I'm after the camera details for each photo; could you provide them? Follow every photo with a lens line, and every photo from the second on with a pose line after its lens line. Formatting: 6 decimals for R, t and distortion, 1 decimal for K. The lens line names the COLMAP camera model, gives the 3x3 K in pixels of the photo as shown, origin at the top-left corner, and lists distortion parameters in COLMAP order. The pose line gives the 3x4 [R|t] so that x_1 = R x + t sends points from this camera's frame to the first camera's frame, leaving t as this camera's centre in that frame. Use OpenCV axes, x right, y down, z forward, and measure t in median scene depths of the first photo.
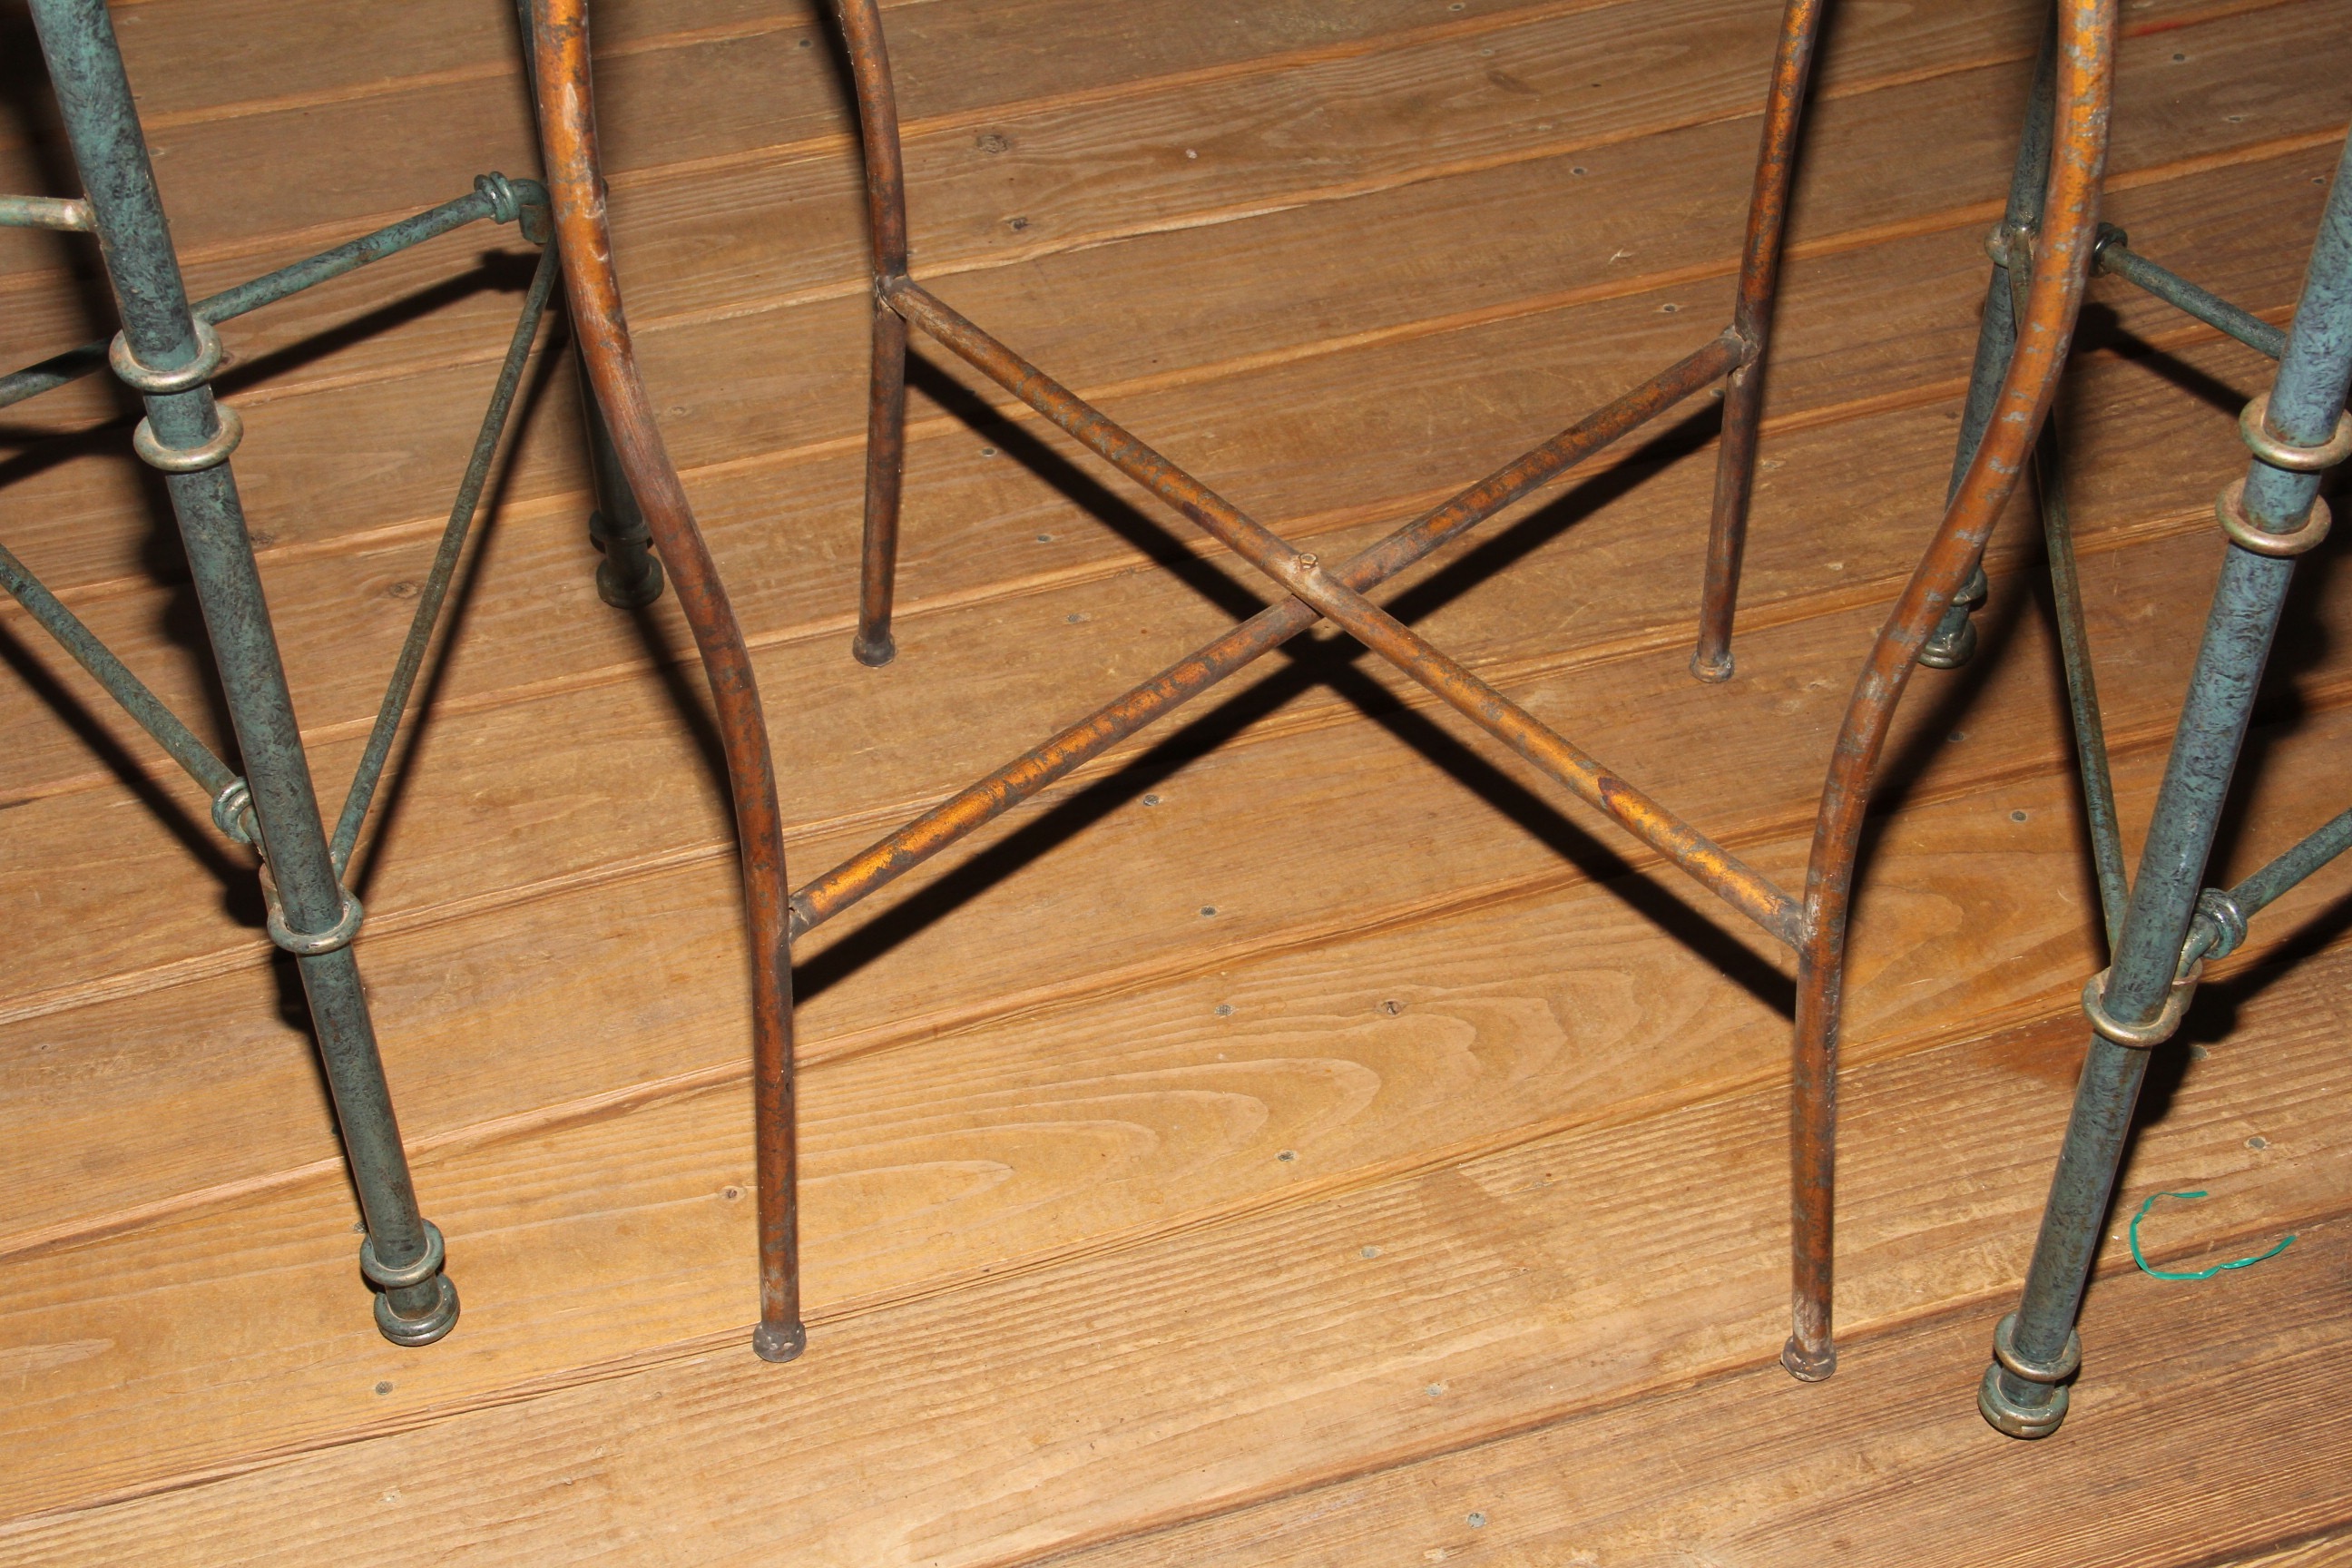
lens RADIAL K [[3457.5, 0, 1176.0], [0, 3457.5, 784.0], [0, 0, 1]] dist [0.126675, 0.037036]
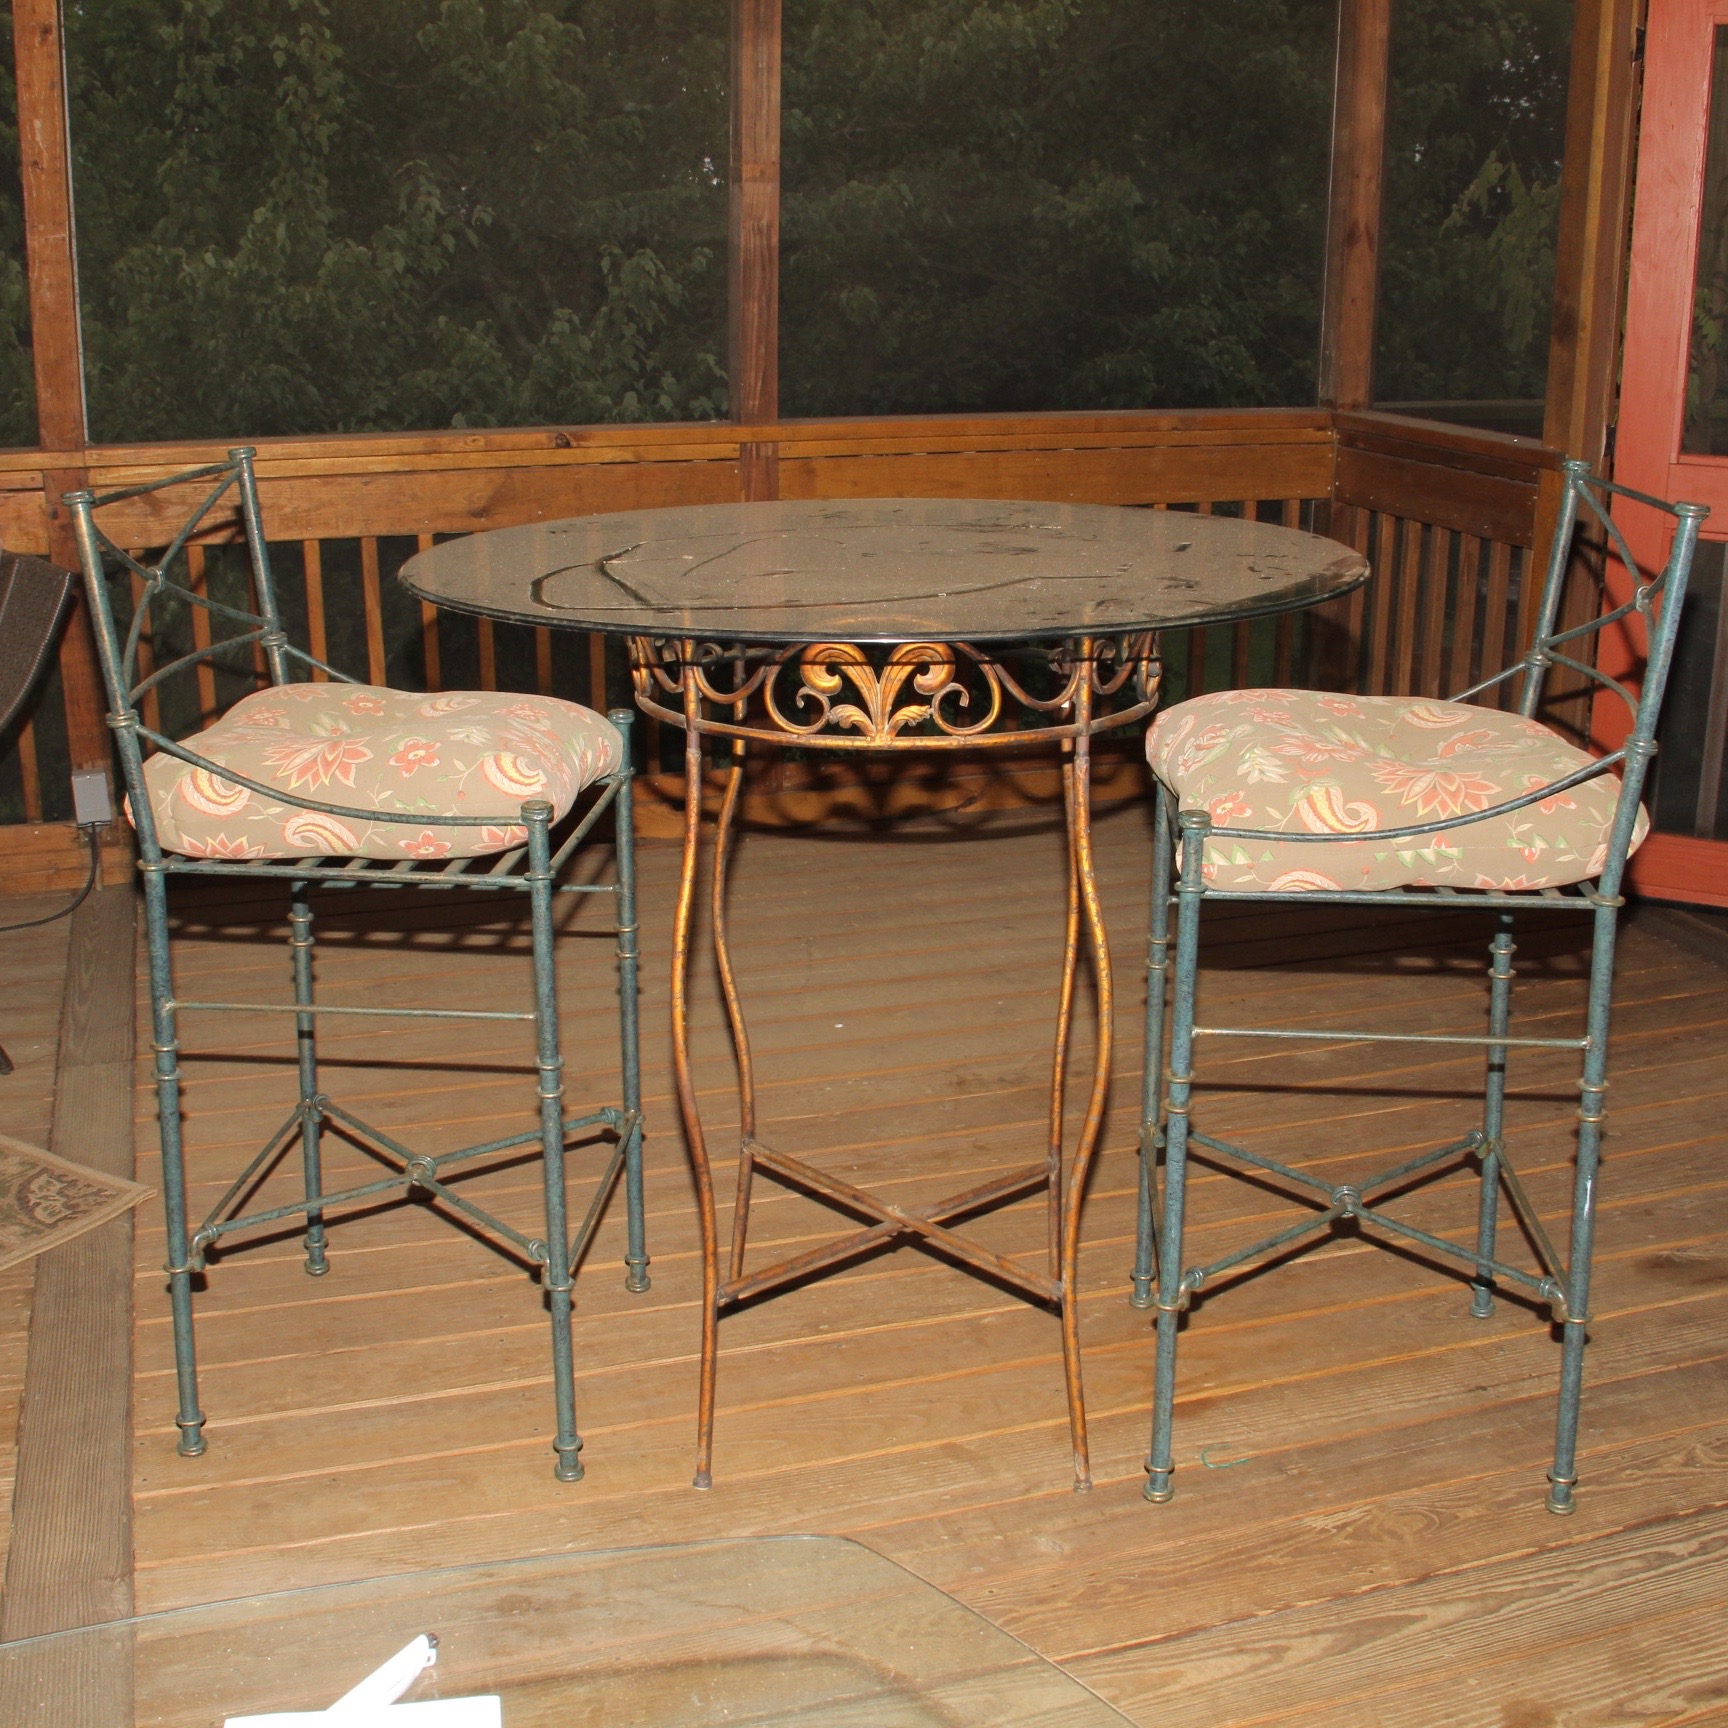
lens RADIAL K [[2150.7, 0, 864.0], [0, 2150.7, 864.0], [0, 0, 1]] dist [-0.164117, -0.021873]
pose [[0.999958, 0.003633, 0.008423, -0.004004], [0.000784, 0.881048, -0.473027, 0.511055], [-0.009139, 0.473013, 0.881008, -0.672890]]
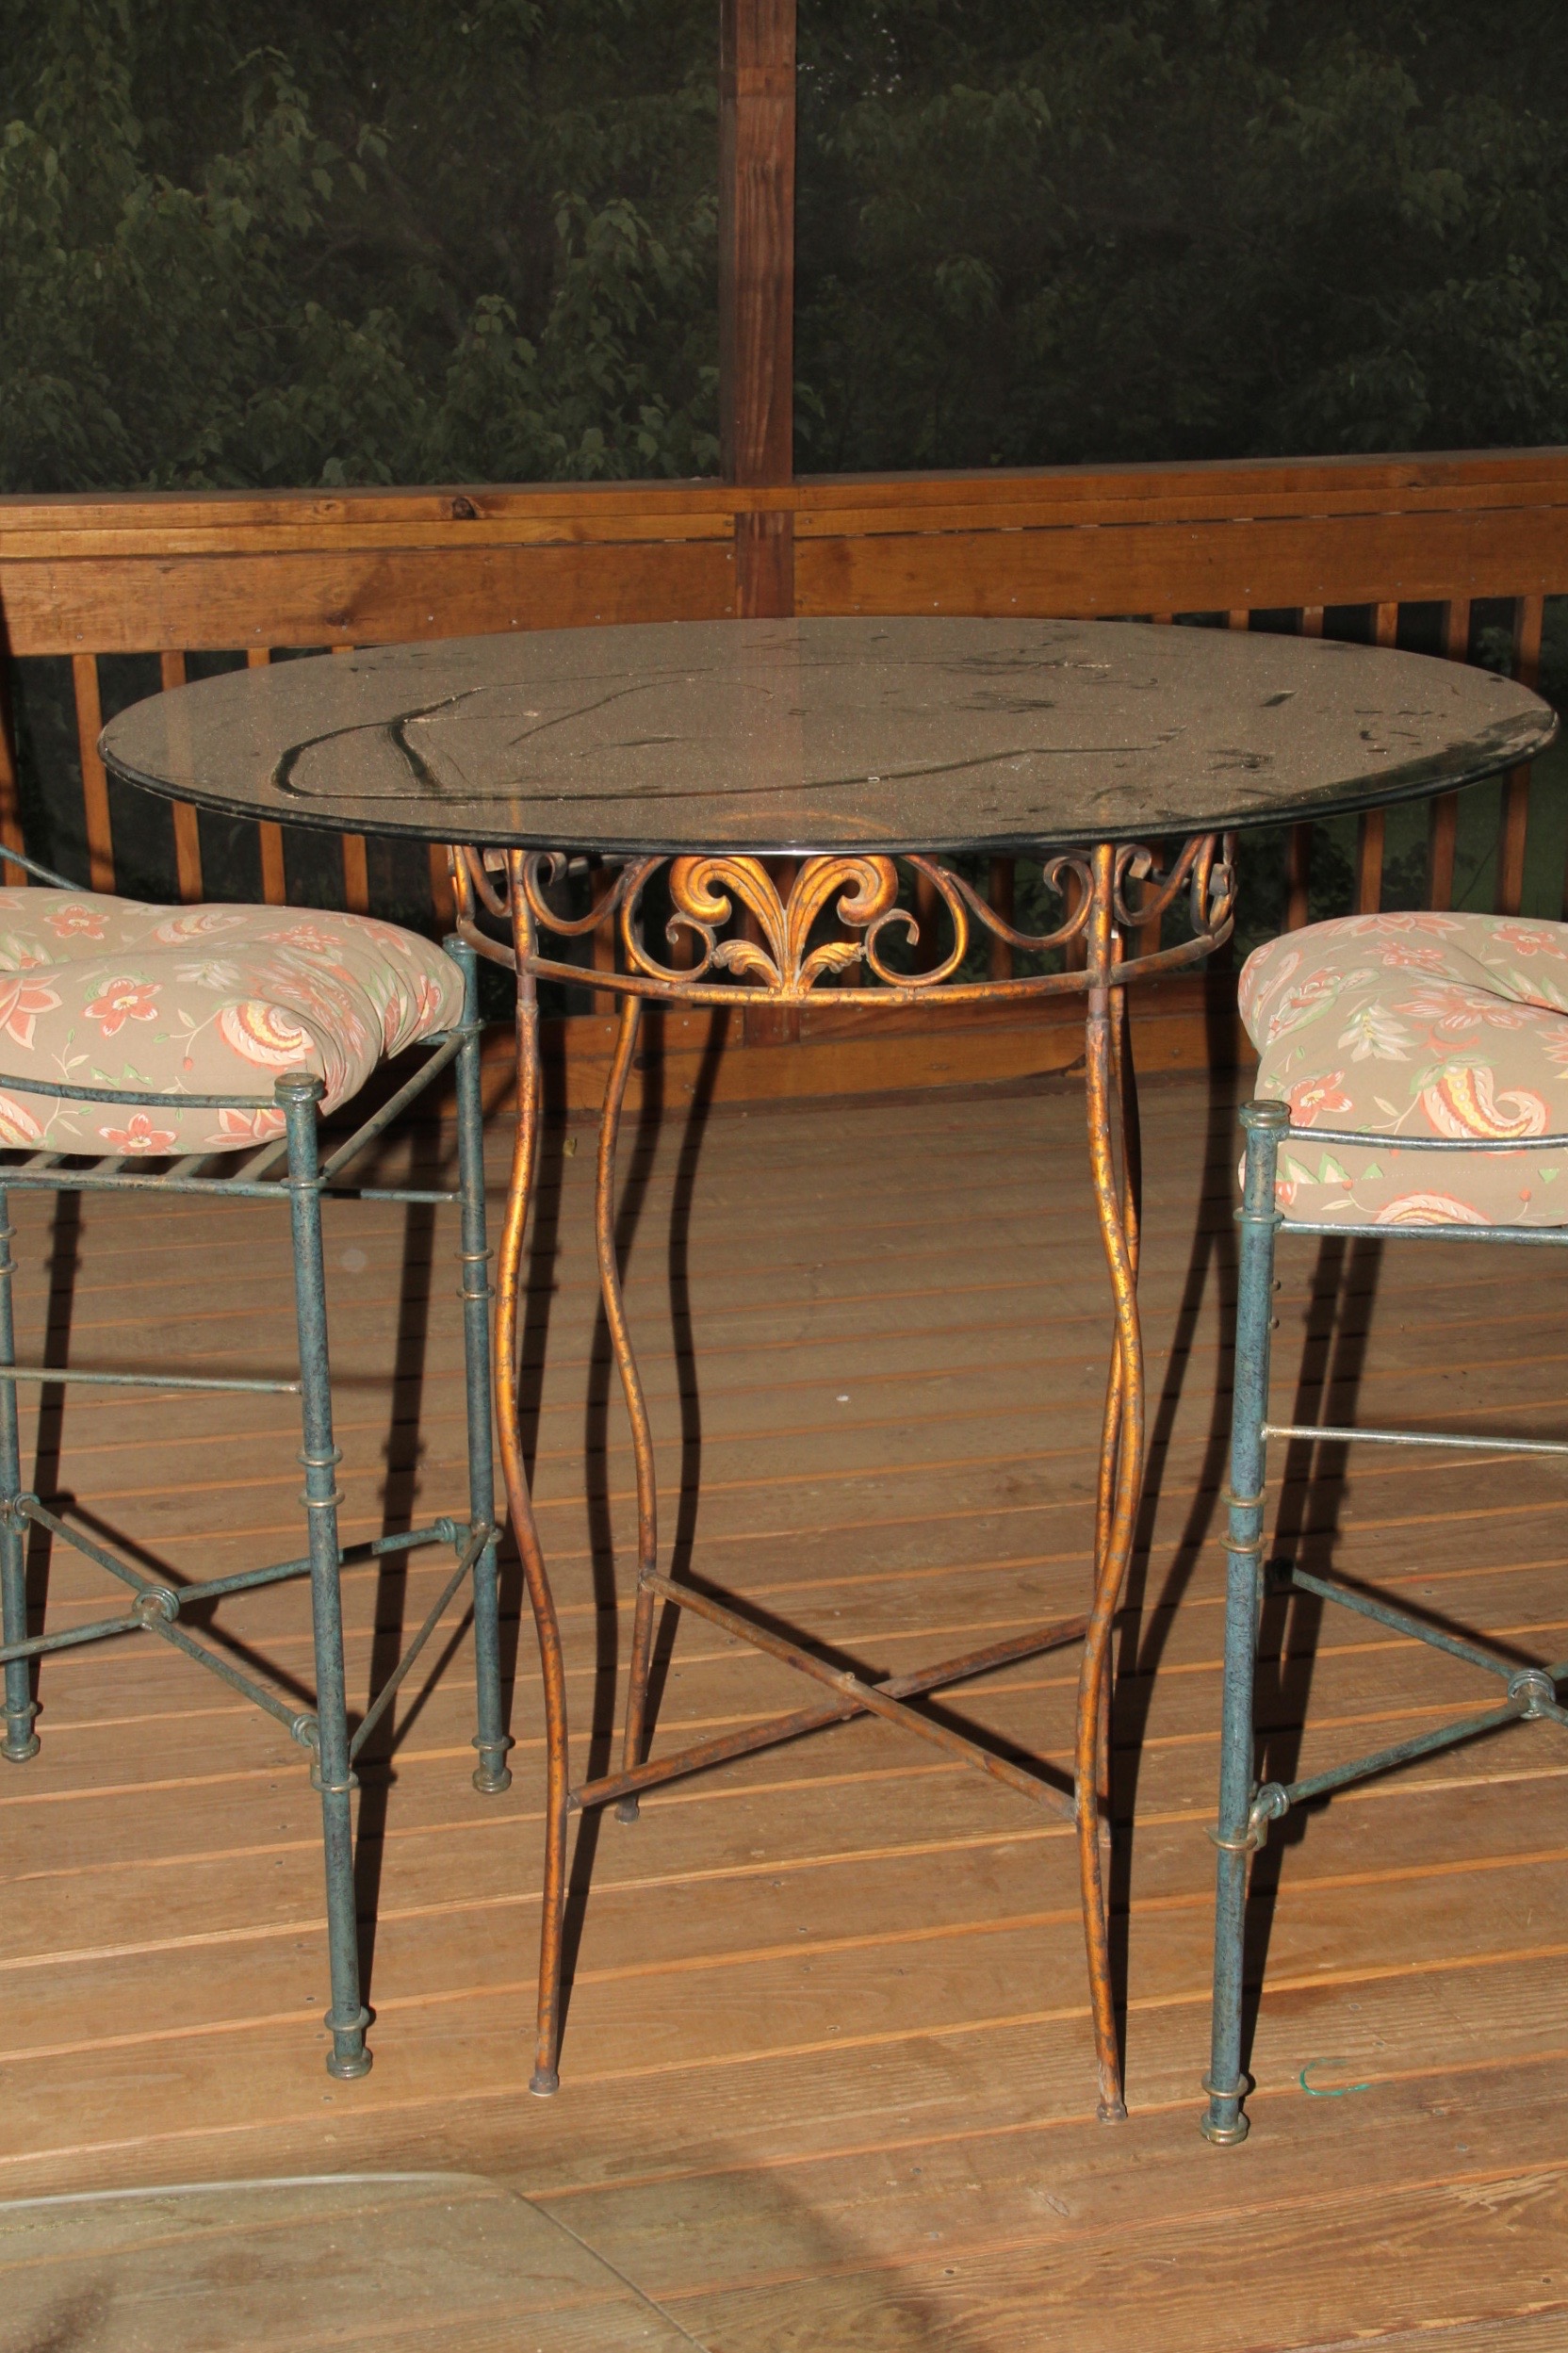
lens RADIAL K [[3258.6, 0, 778.7], [0, 3258.6, 1226.6], [0, 0, 1]] dist [0.056762, 0.095116]
pose [[0.997360, 0.019927, -0.069826, 0.118267], [-0.049089, 0.893615, -0.446142, 0.512620], [0.053508, 0.448392, 0.892234, -0.717065]]
